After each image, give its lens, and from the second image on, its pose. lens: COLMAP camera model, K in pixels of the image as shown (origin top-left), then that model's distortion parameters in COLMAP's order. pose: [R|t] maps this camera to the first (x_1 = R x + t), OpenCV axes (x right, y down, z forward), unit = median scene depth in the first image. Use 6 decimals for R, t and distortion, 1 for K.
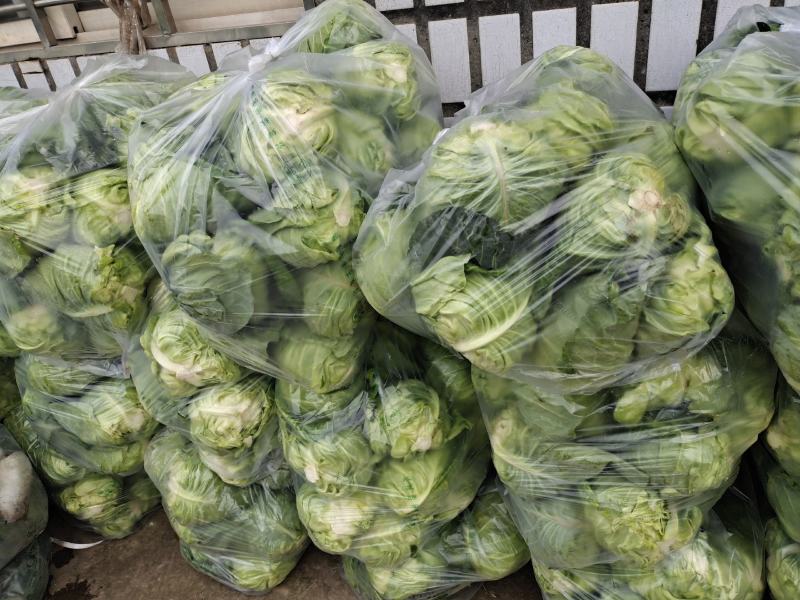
lens RADIAL K [[601.7, 0, 400.0], [0, 601.7, 300.0], [0, 0, 1]] dist [-0.004924, -0.004073]
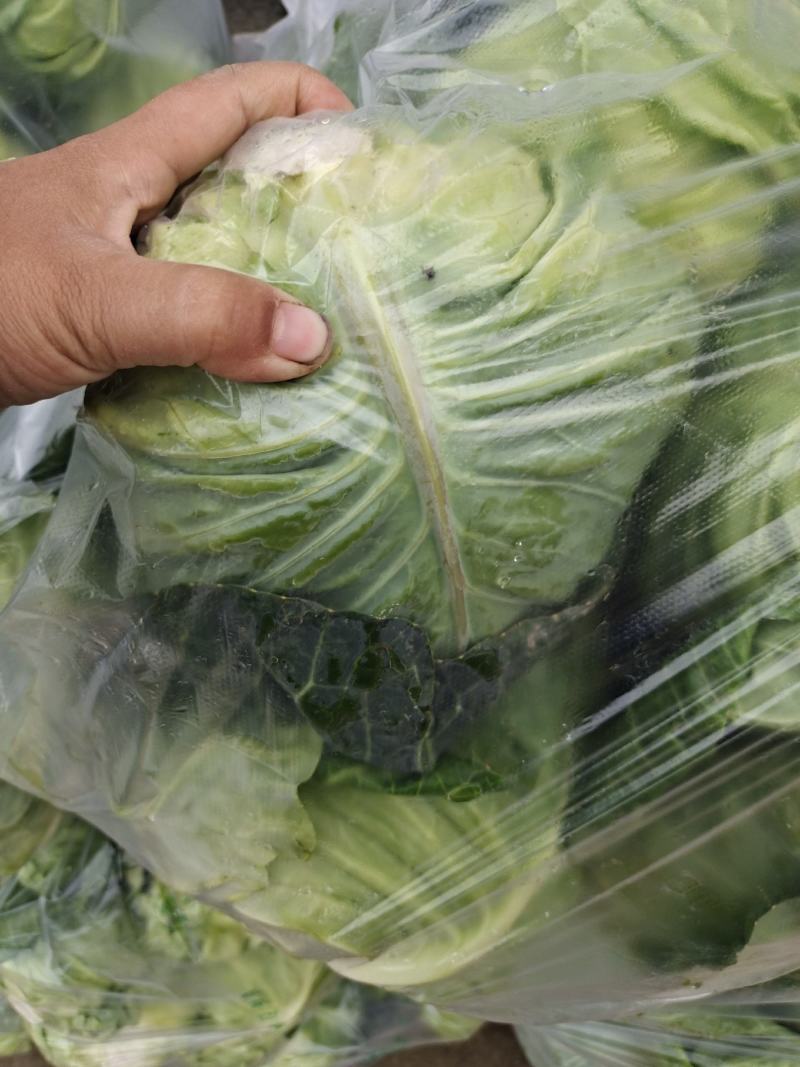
lens RADIAL K [[802.5, 0, 413.7], [0, 802.5, 534.0], [0, 0, 1]] dist [-0.004924, -0.004073]
pose [[0.986719, -0.105144, 0.123818, 0.126680], [0.066644, 0.957180, 0.281720, -0.242352], [-0.148137, -0.269726, 0.951474, 0.721651]]
